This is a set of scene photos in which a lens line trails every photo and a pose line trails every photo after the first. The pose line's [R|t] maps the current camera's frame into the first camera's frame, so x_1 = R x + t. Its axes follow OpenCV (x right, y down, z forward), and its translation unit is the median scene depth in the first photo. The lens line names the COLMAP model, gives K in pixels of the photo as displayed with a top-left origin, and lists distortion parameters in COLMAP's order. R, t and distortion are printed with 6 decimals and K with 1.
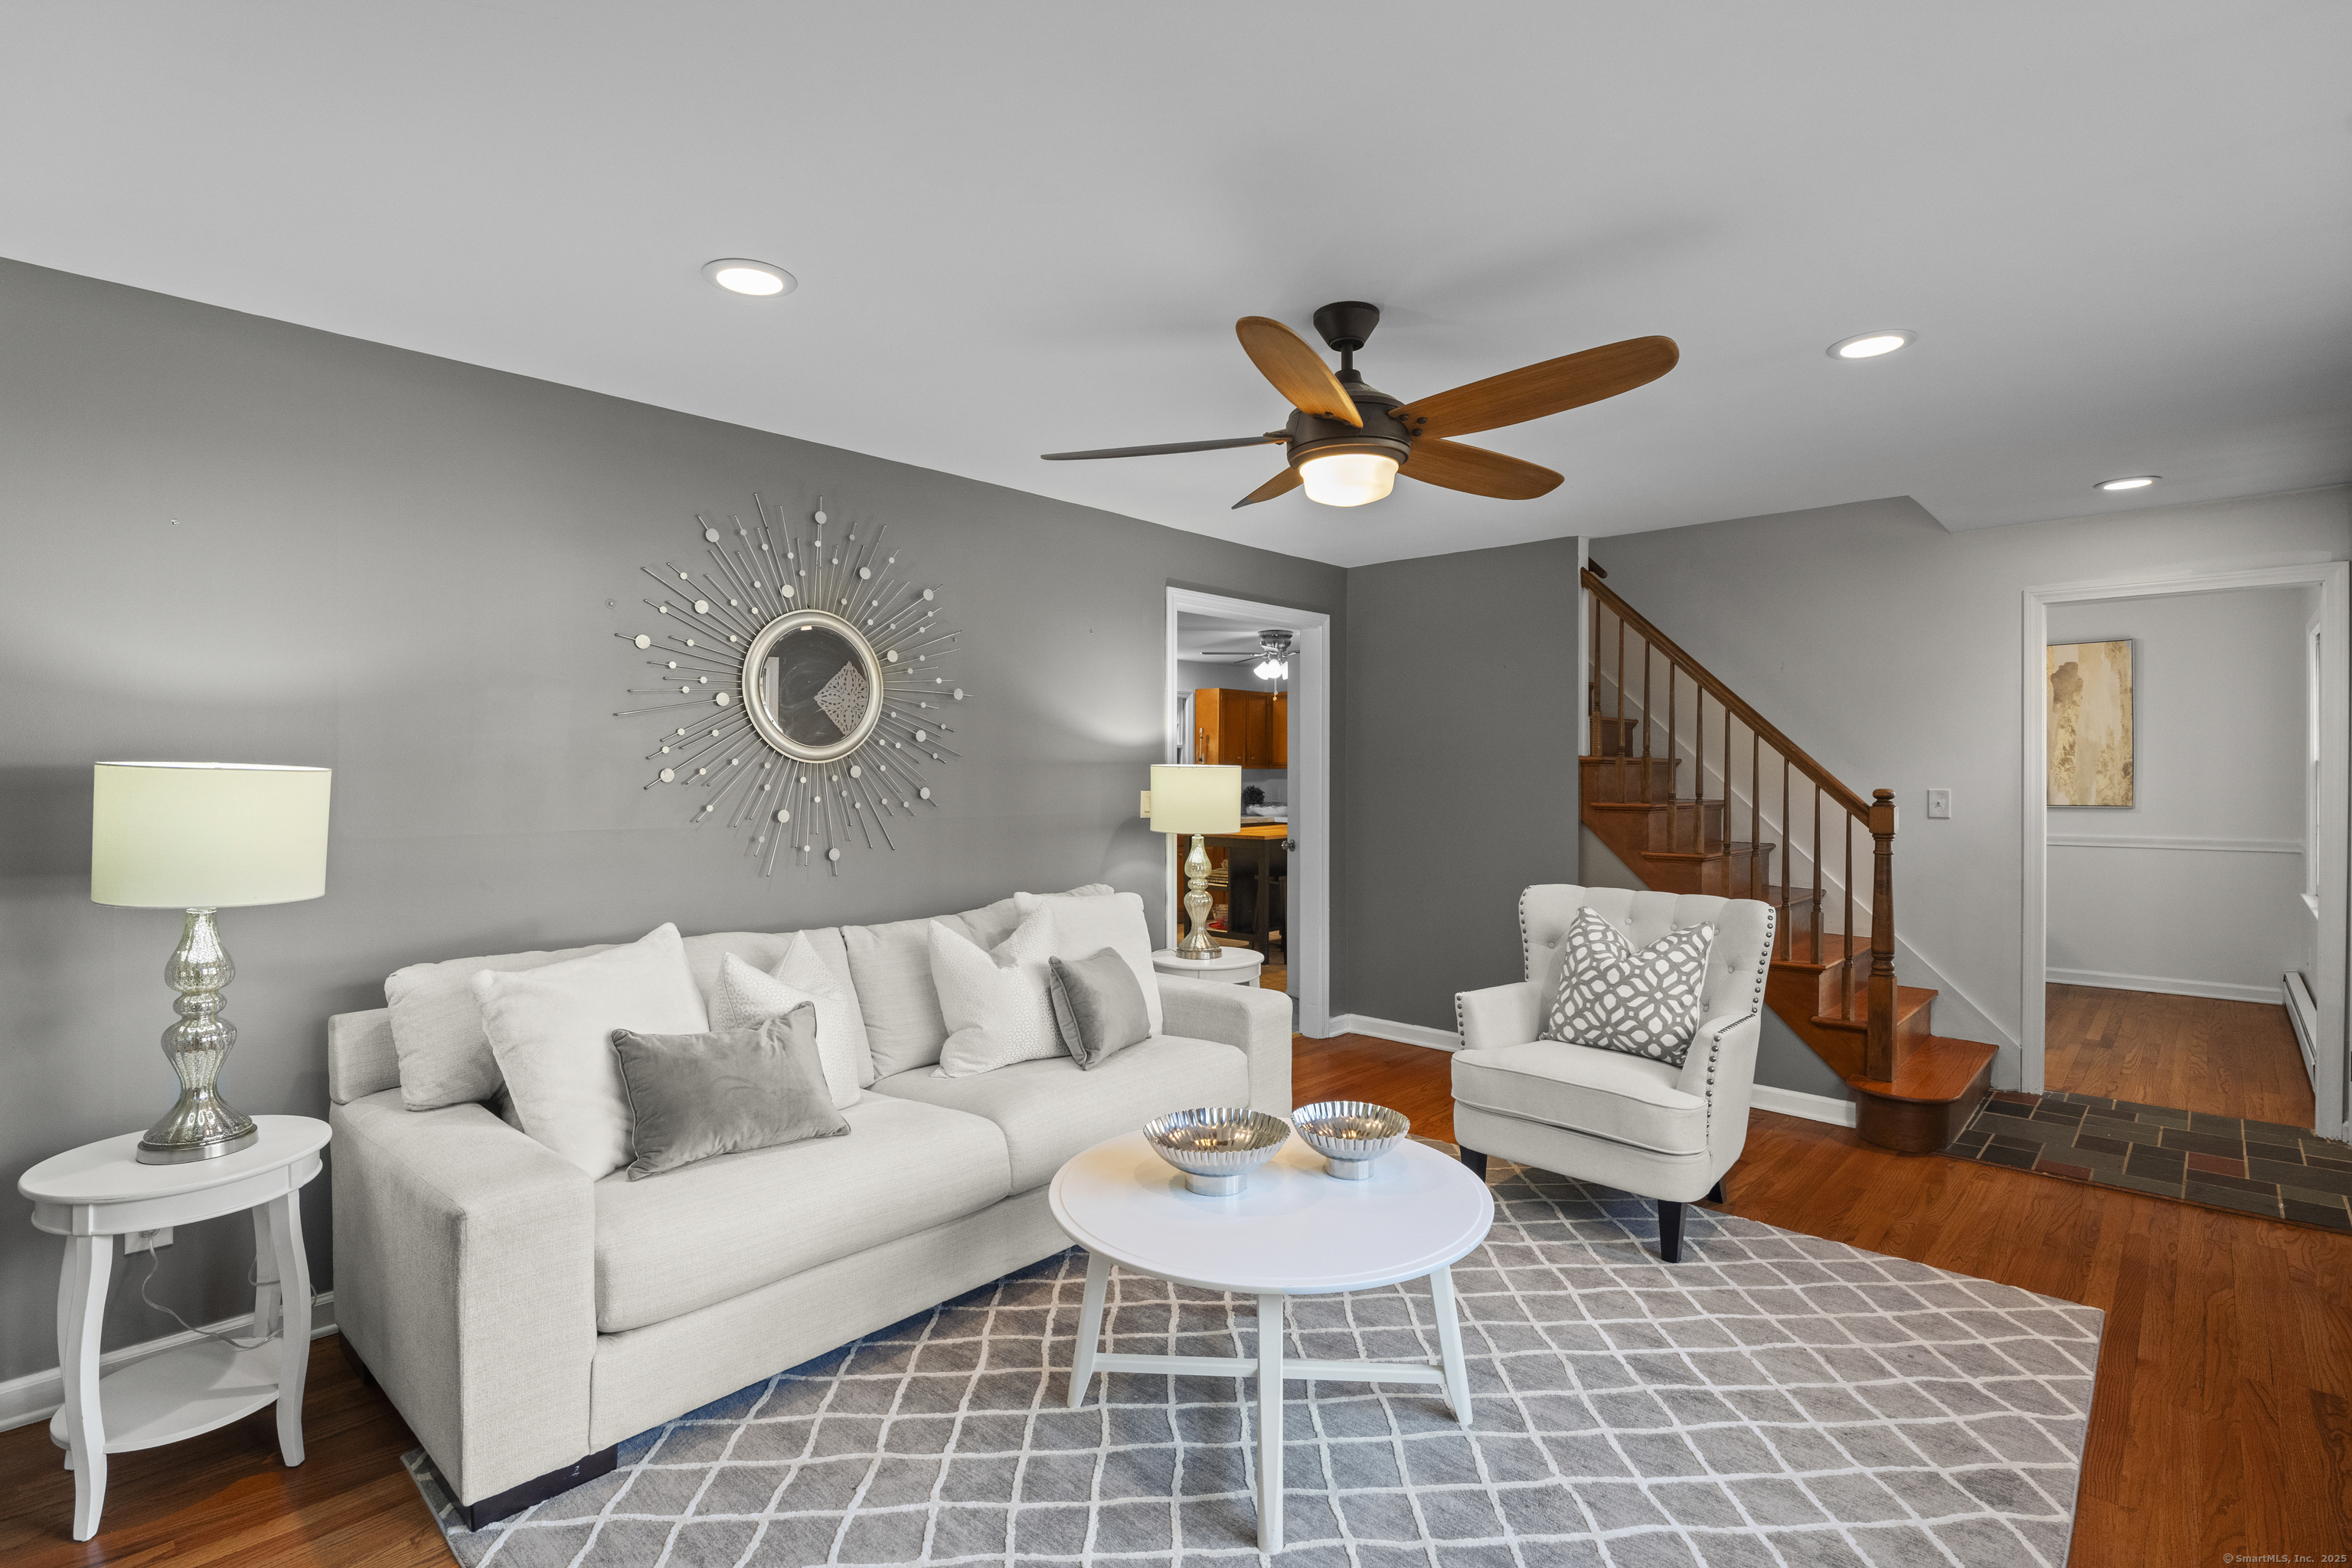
lens RADIAL K [[1101.8, 0, 1177.7], [0, 1101.8, 773.9], [0, 0, 1]] dist [-0.000634, -0.000066]
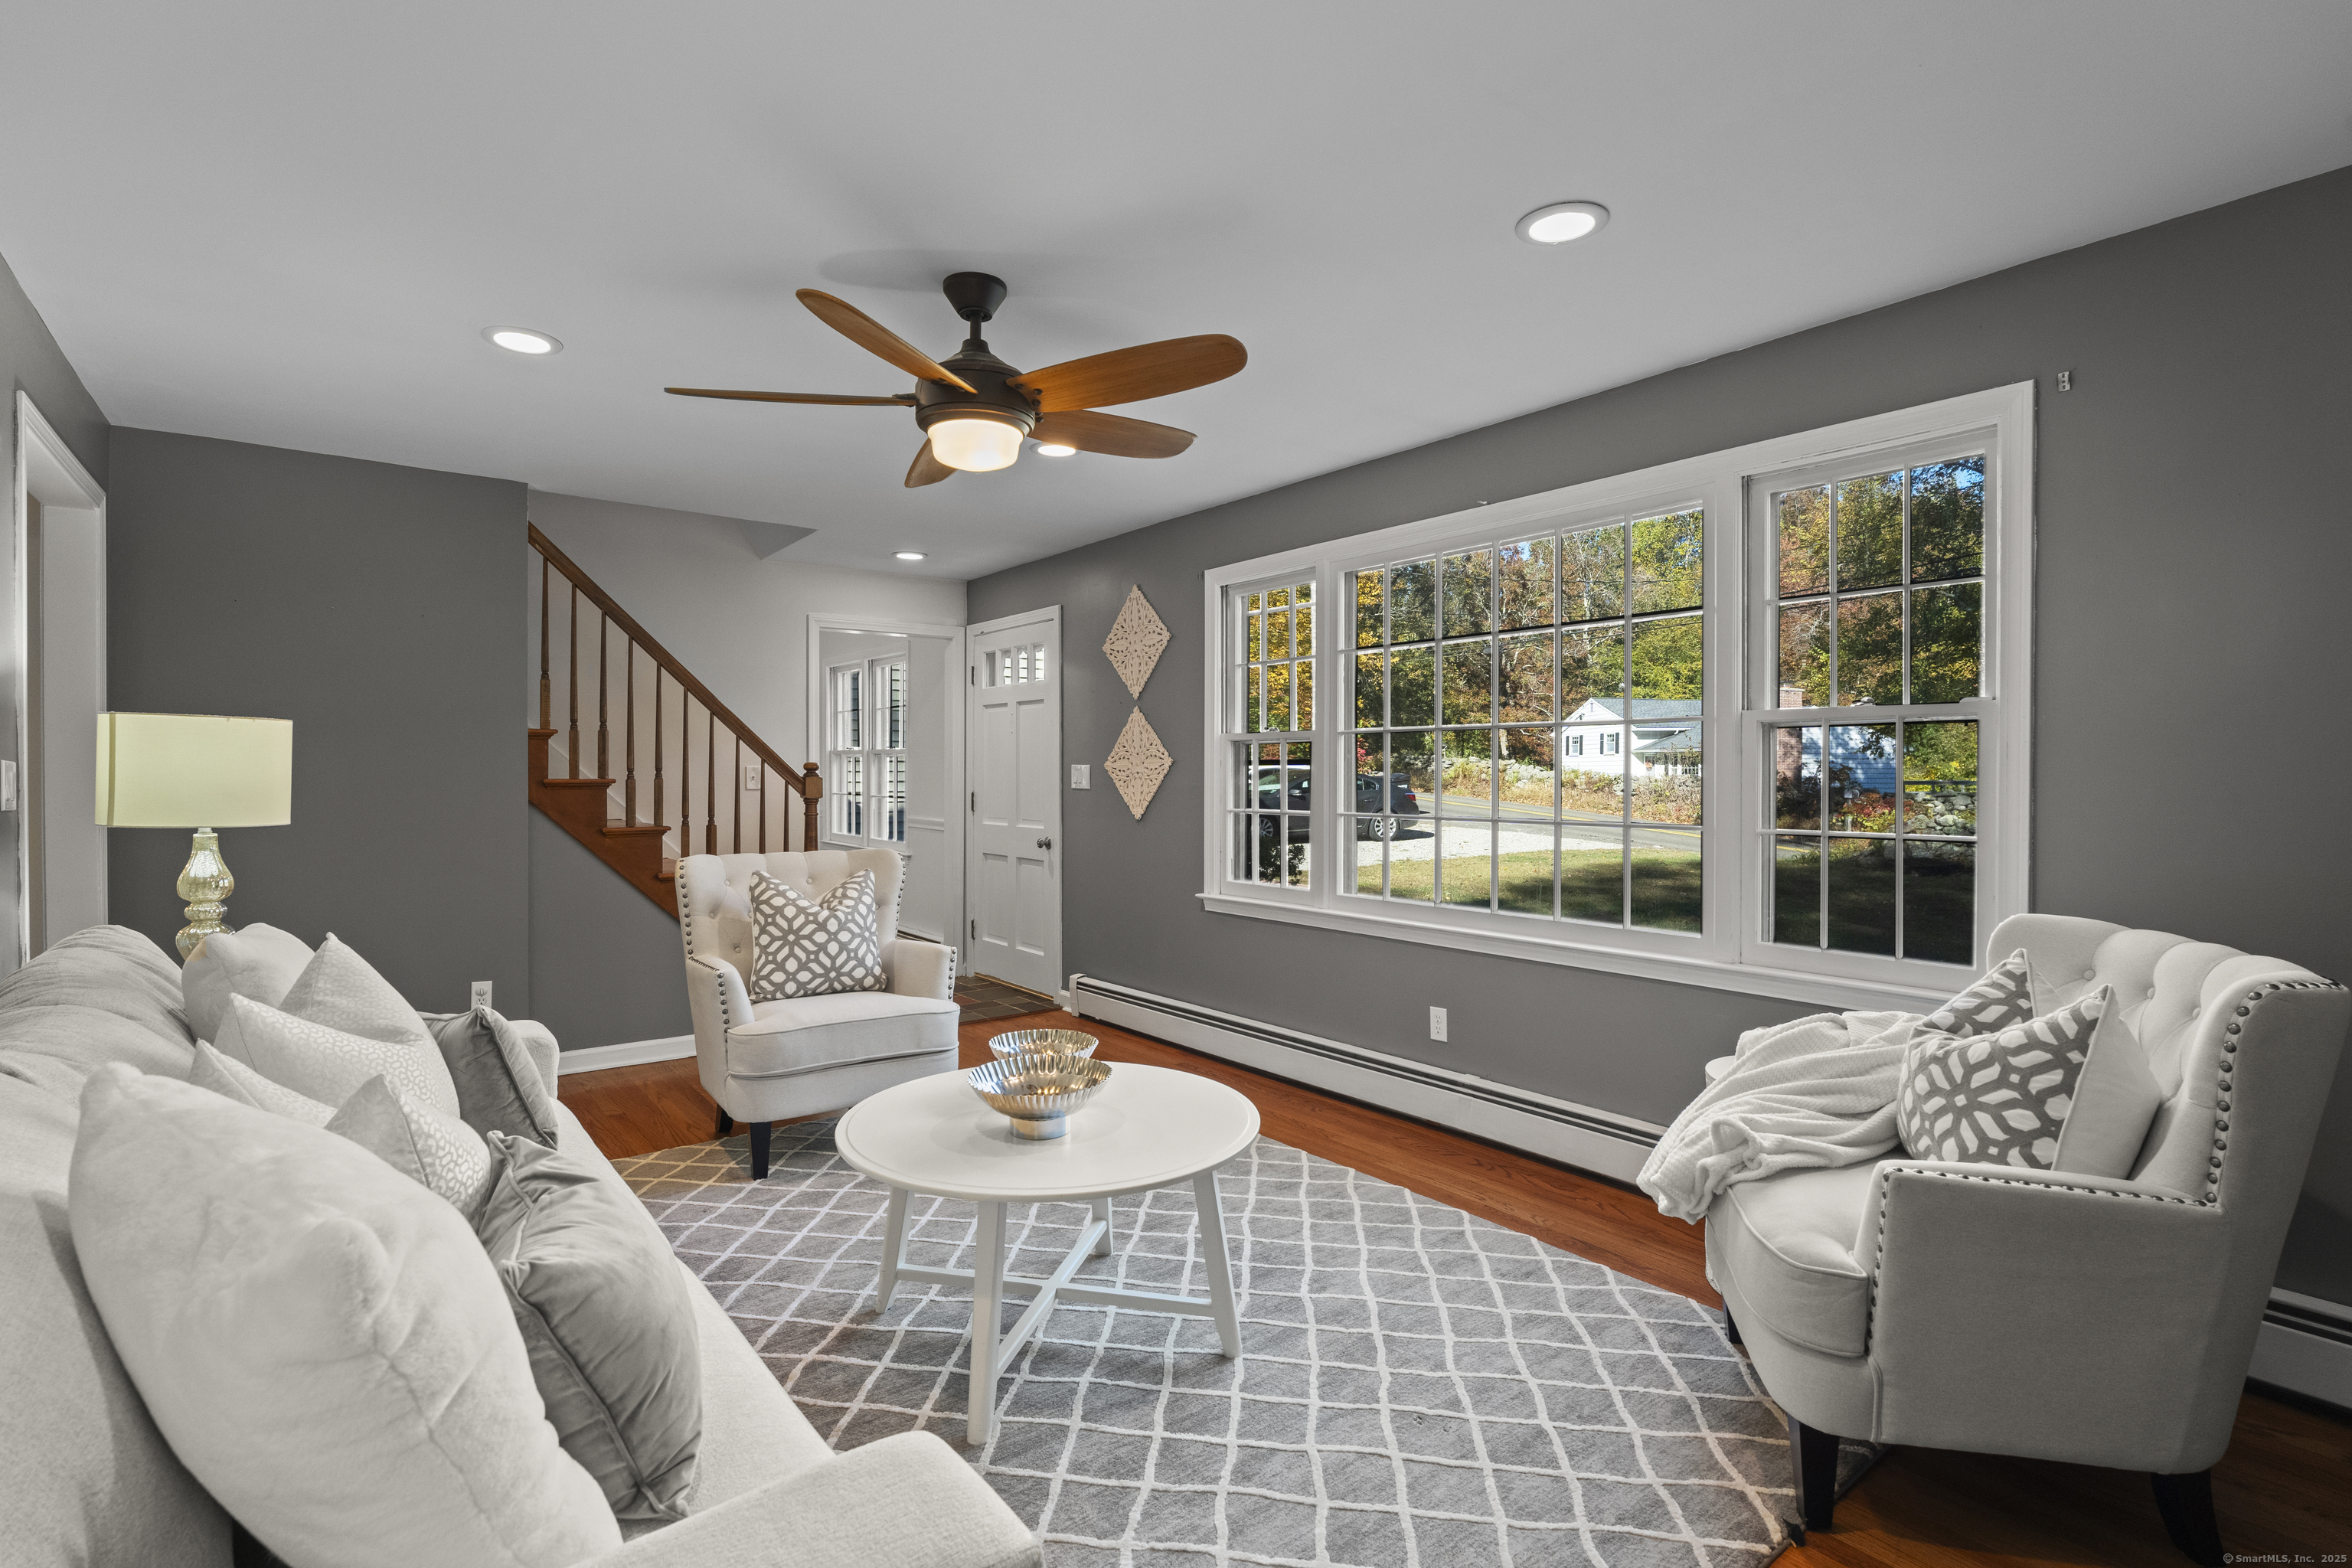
lens RADIAL K [[1101.5, 0, 1176.0], [0, 1101.5, 784.0], [0, 0, 1]] dist [-0.000664, -0.000045]
pose [[0.165376, -0.009741, 0.986183, -0.630447], [0.003868, 0.999950, 0.009228, 0.034698], [-0.986223, 0.002288, 0.165405, 0.484524]]
